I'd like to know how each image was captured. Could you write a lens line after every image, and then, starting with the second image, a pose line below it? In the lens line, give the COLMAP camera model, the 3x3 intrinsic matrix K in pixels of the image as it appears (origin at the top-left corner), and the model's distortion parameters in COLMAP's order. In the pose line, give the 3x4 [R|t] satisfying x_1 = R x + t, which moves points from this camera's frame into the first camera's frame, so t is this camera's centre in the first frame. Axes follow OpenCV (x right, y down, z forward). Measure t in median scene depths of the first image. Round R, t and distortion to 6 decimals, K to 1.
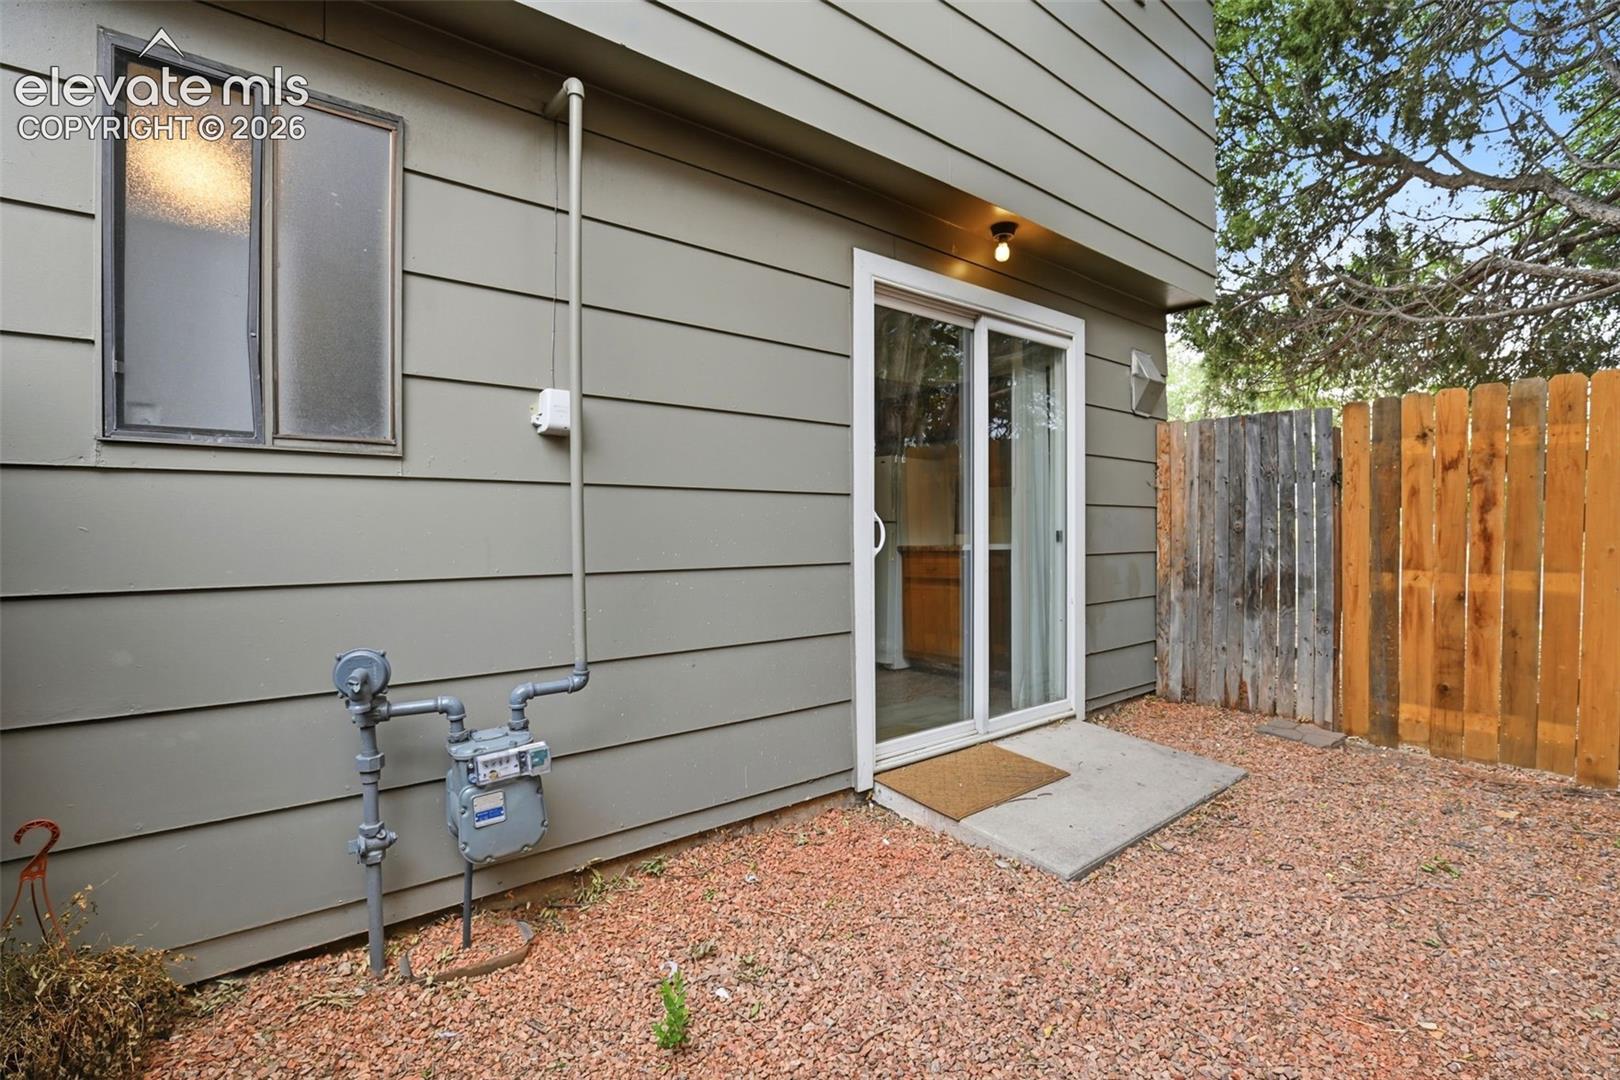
lens RADIAL K [[761.2, 0, 799.8], [0, 761.2, 537.8], [0, 0, 1]] dist [-0.031385, 0.004132]
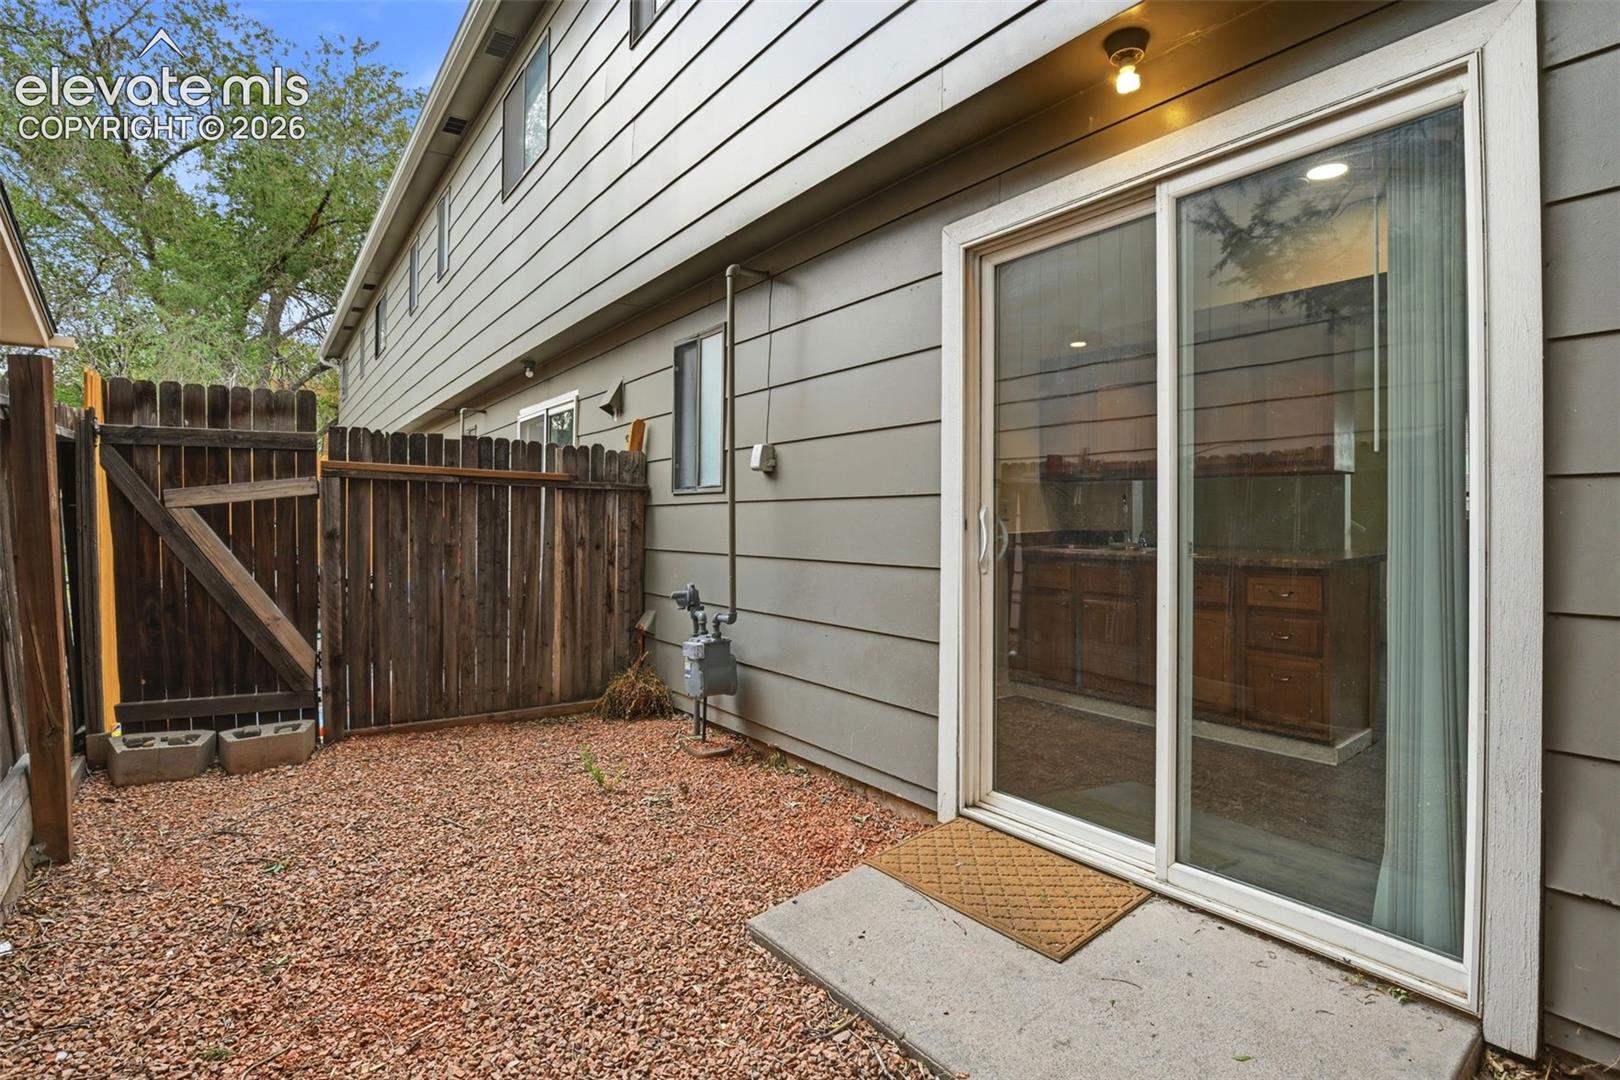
lens RADIAL K [[761.2, 0, 833.3], [0, 761.2, 528.0], [0, 0, 1]] dist [-0.031385, 0.004132]
pose [[-0.012932, -0.000114, -0.999916, 0.783677], [-0.024772, 0.999693, 0.000207, -0.009812], [0.999609, 0.024773, -0.012930, 0.697844]]
